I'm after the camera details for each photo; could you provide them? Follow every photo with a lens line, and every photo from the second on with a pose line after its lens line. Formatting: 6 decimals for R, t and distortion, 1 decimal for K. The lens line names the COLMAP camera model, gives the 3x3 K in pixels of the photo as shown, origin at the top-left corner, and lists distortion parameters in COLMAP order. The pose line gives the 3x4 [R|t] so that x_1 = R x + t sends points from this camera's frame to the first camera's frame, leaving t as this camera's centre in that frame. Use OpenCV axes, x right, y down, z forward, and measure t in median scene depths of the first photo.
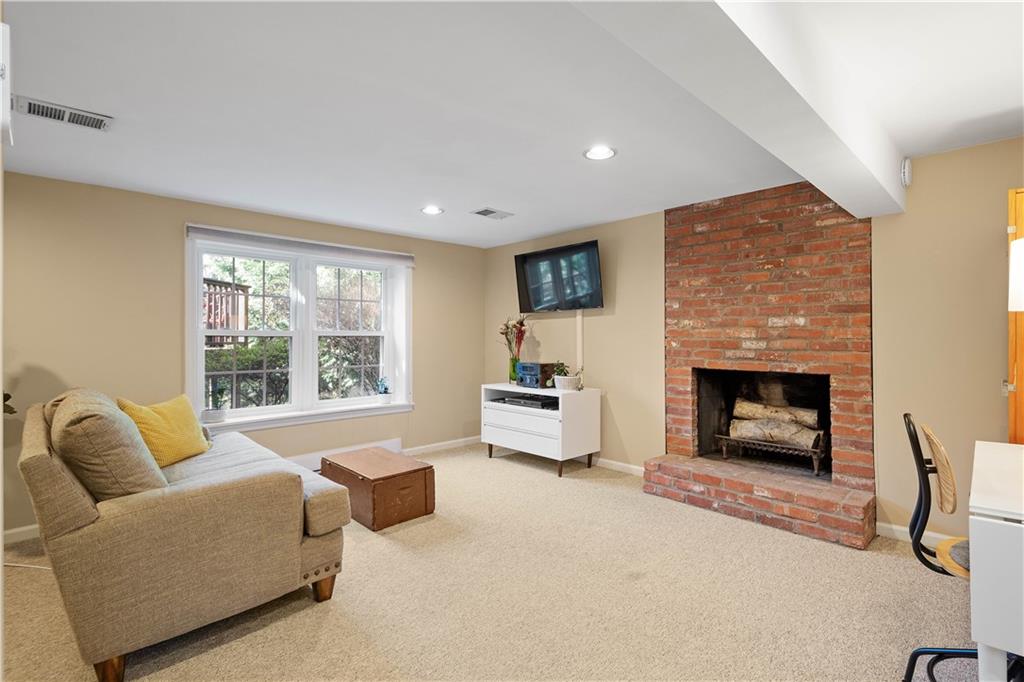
lens RADIAL K [[477.8, 0, 512.0], [0, 477.8, 341.0], [0, 0, 1]] dist [0.000071, -0.000037]
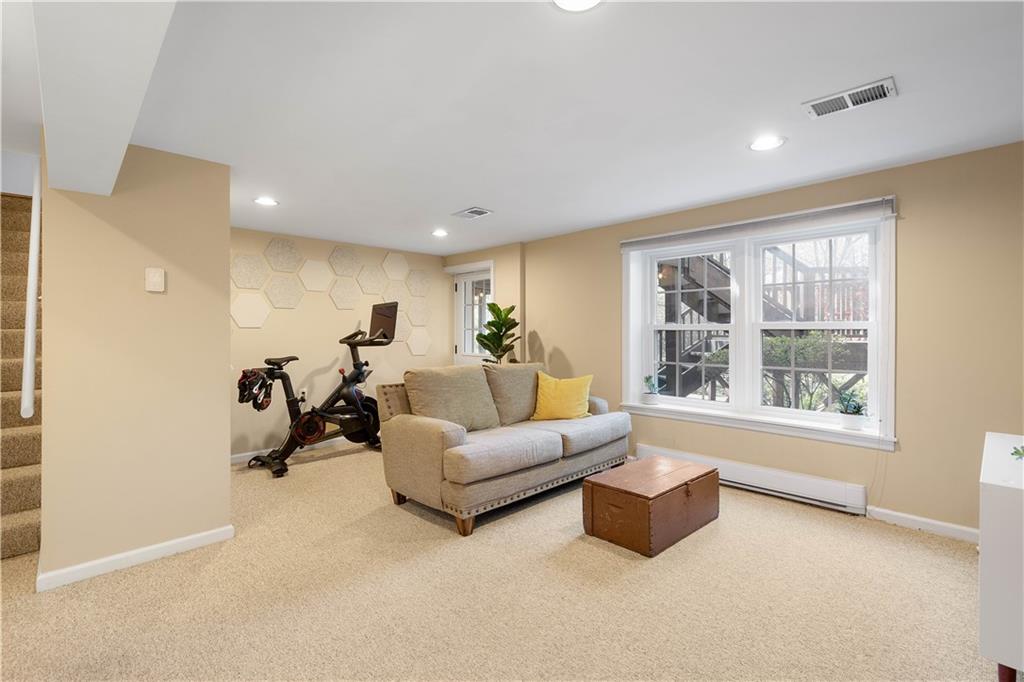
lens RADIAL K [[459.6, 0, 512.0], [0, 459.6, 341.0], [0, 0, 1]] dist [0.000080, -0.000038]
pose [[0.001965, 0.021554, -0.999766, 0.594429], [-0.005151, 0.999755, 0.021543, -0.009346], [0.999985, 0.005108, 0.002075, 0.793586]]
